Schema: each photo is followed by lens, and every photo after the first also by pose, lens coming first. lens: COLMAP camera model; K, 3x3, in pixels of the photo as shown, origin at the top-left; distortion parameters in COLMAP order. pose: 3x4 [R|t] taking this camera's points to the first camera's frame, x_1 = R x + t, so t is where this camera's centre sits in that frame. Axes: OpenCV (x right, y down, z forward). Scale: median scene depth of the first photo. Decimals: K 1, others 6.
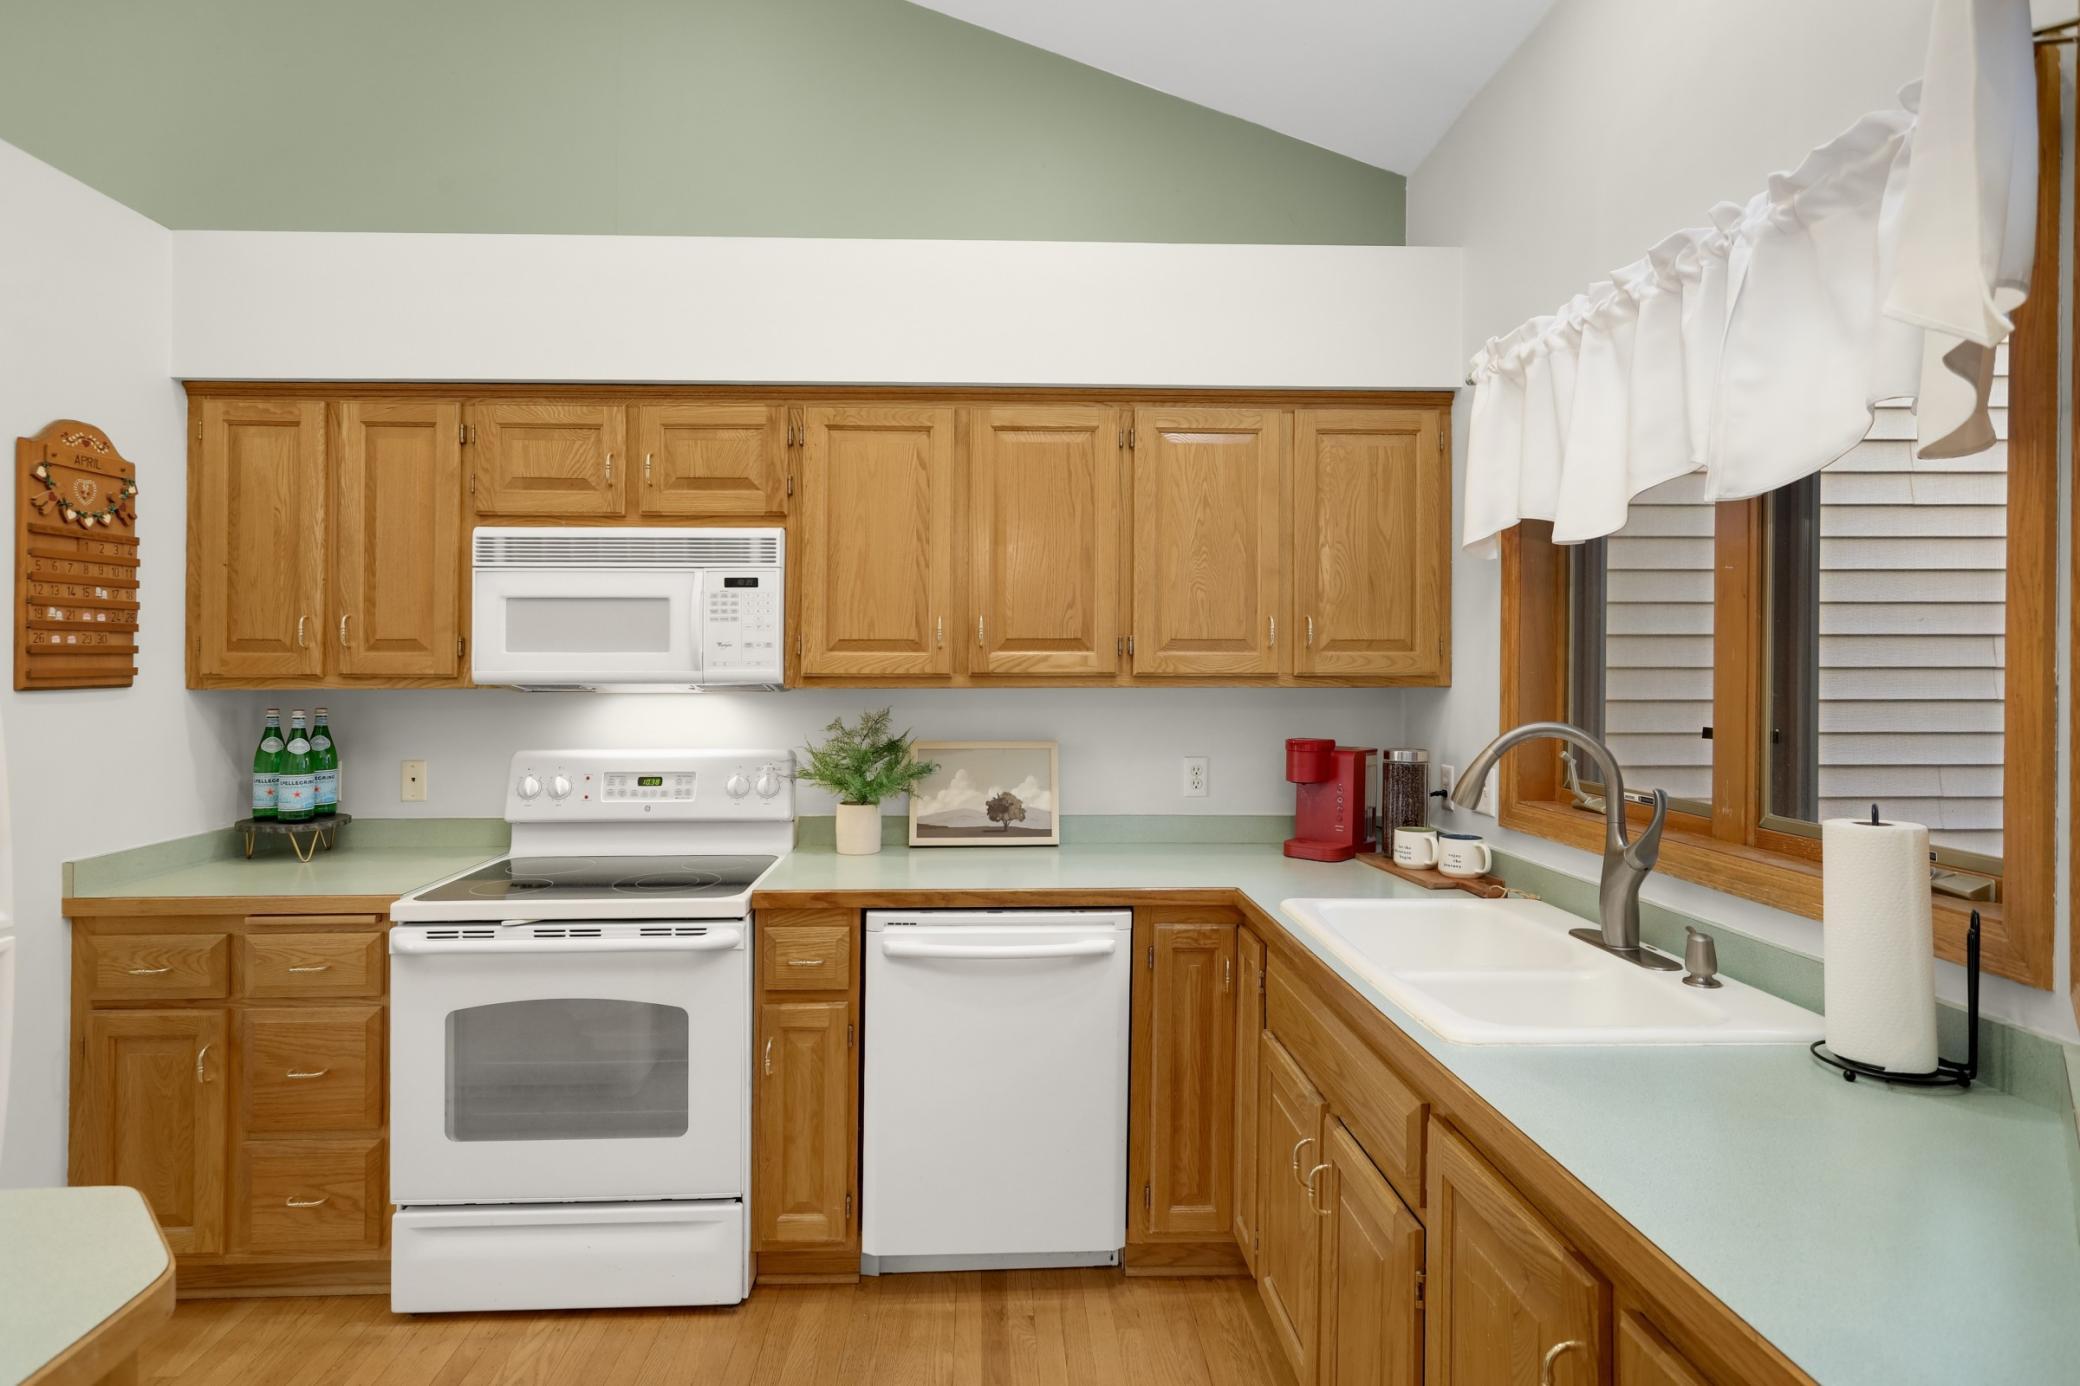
lens RADIAL K [[1112.7, 0, 1031.2], [0, 1112.7, 695.5], [0, 0, 1]] dist [-0.003207, 0.000065]
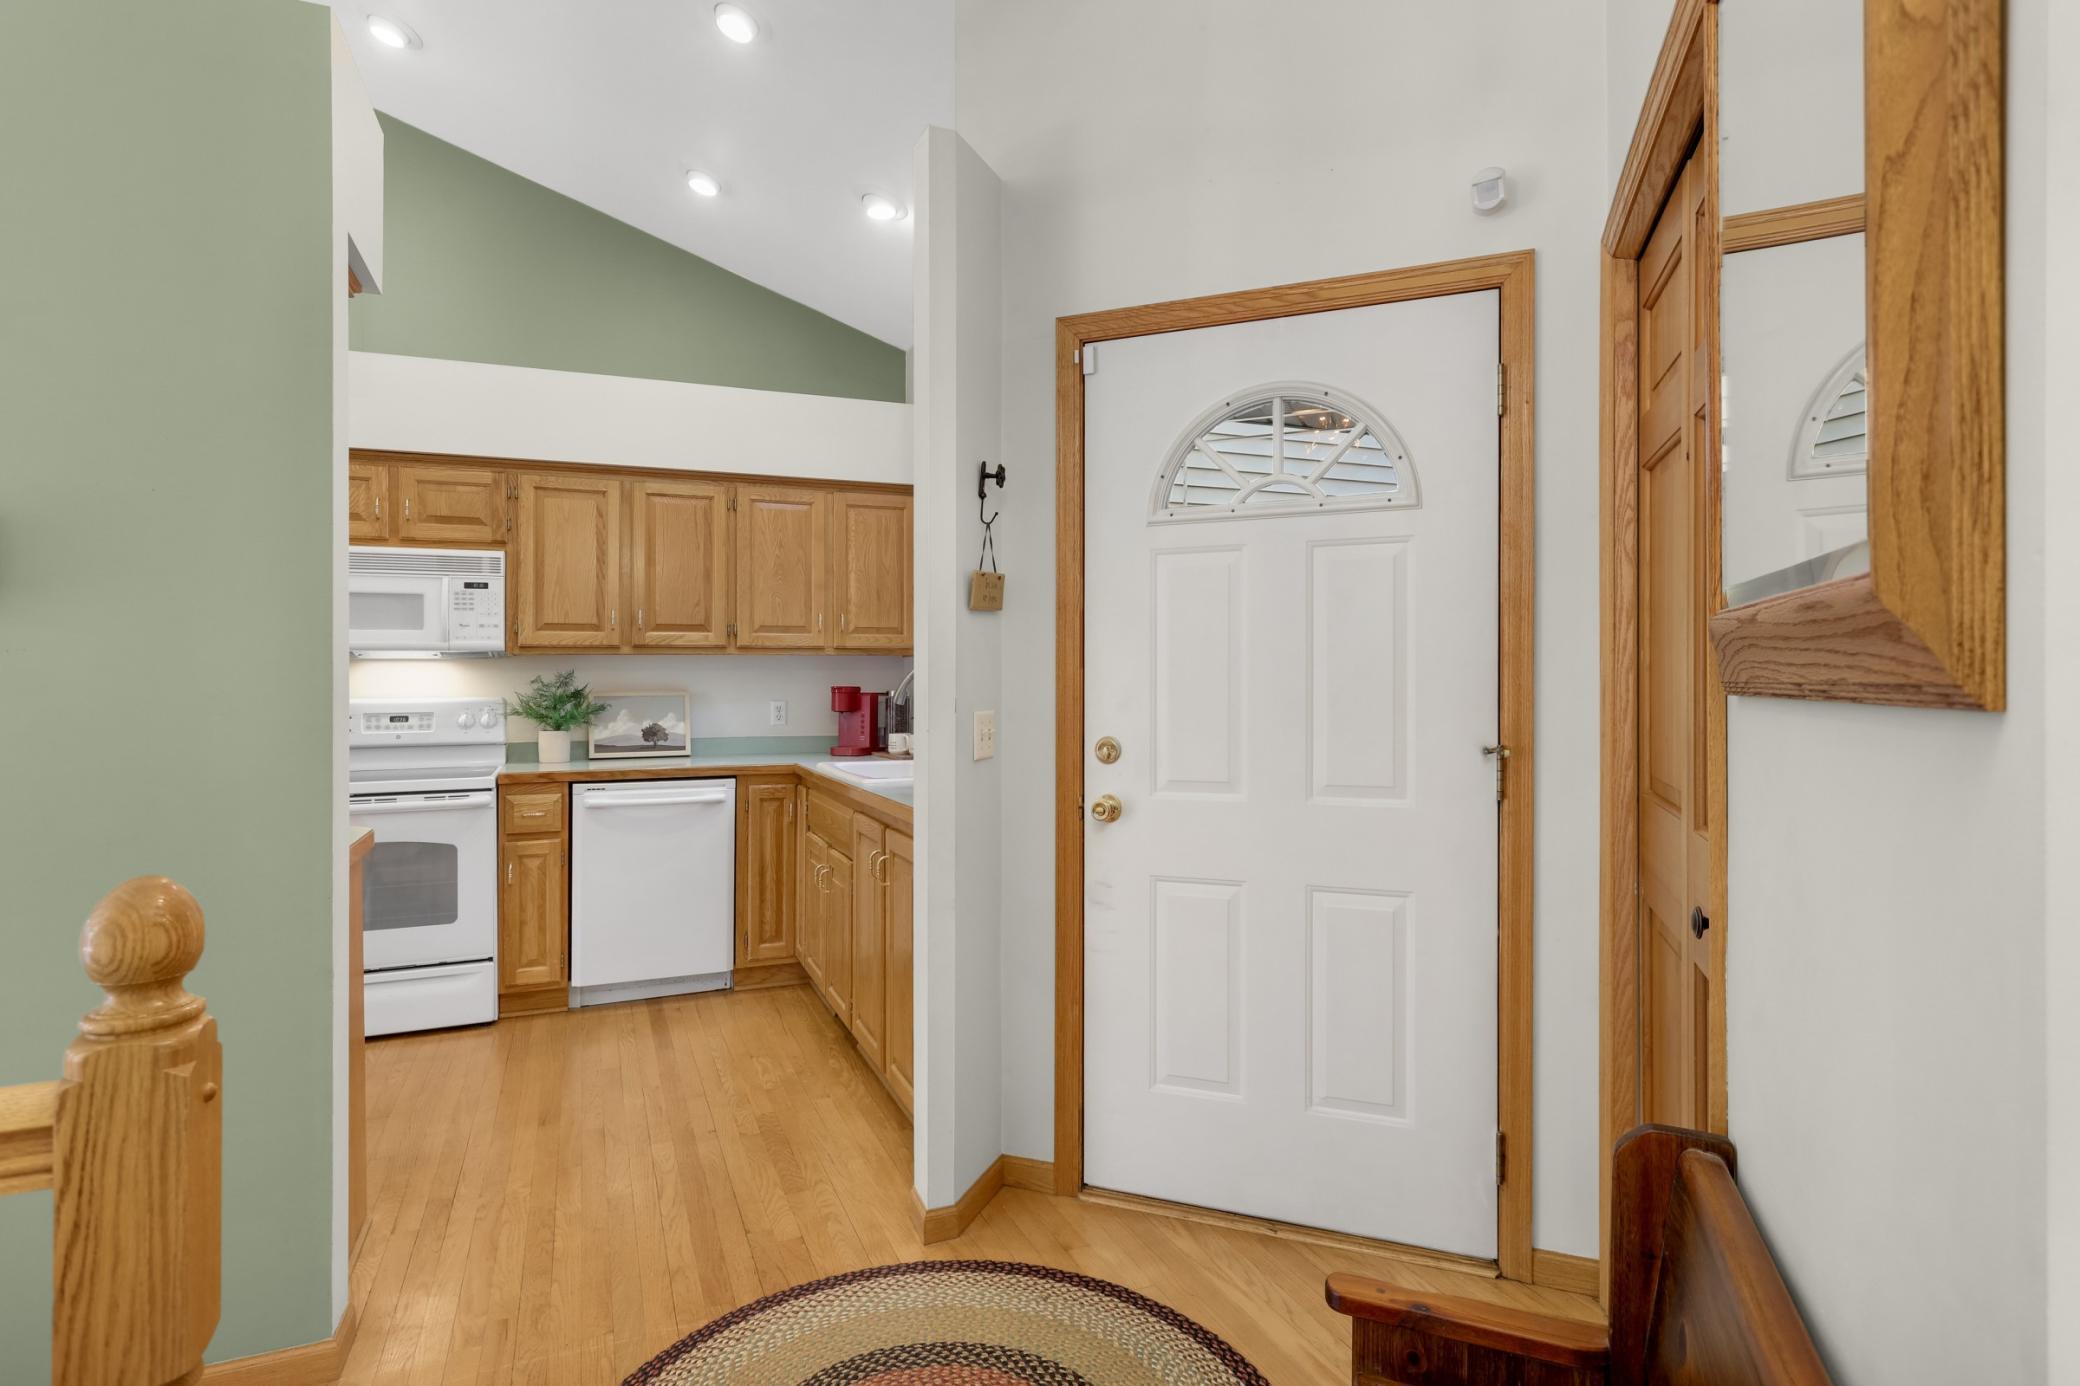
lens RADIAL K [[1112.7, 0, 1031.2], [0, 1112.7, 695.5], [0, 0, 1]] dist [-0.003207, 0.000065]
pose [[0.944909, -0.007175, 0.327255, -0.037266], [0.010493, 0.999910, -0.008377, 0.072565], [-0.327165, 0.011349, 0.944899, -0.712534]]
